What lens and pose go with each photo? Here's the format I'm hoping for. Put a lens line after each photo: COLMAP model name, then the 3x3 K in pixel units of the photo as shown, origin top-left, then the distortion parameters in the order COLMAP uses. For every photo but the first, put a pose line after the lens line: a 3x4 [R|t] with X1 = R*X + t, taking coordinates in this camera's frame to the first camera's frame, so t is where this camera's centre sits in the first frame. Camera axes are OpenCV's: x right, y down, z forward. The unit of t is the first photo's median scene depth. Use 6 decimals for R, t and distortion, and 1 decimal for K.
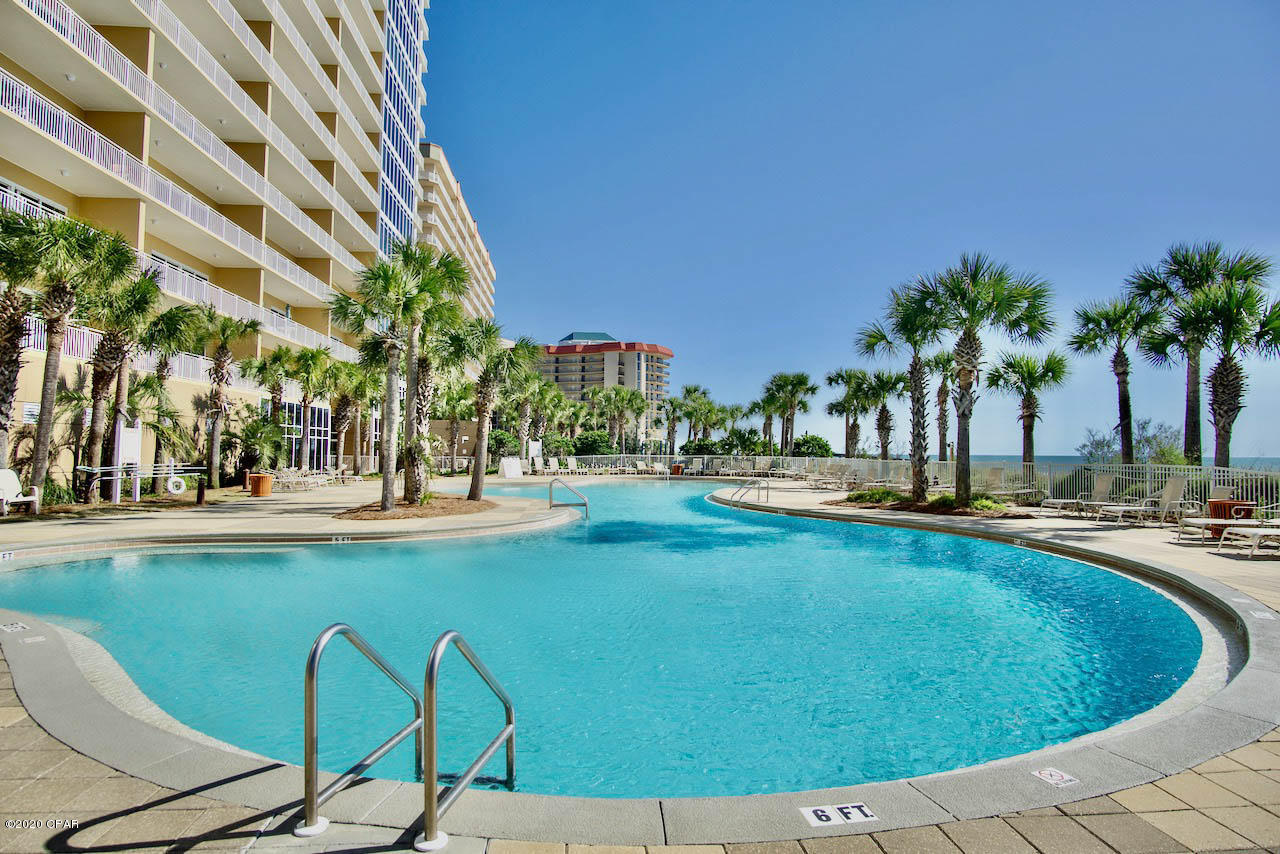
lens RADIAL K [[699.0, 0, 640.0], [0, 699.0, 427.0], [0, 0, 1]] dist [-0.025602, -0.000094]
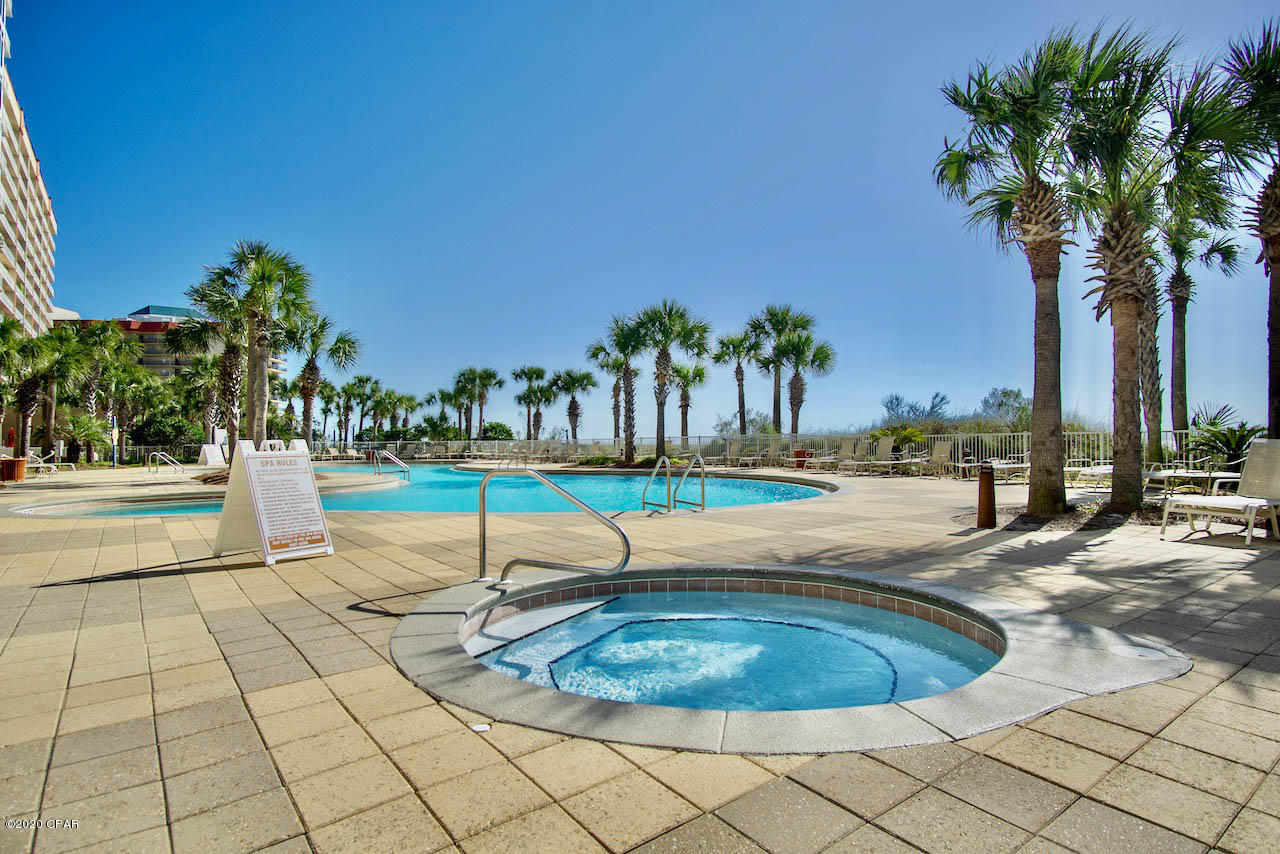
lens RADIAL K [[681.8, 0, 640.0], [0, 681.8, 427.0], [0, 0, 1]] dist [0.000232, 0.000124]
pose [[0.861767, -0.005417, 0.507275, -0.305460], [-0.000879, 0.999926, 0.012170, 0.014112], [-0.507303, -0.010934, 0.861698, -0.248694]]
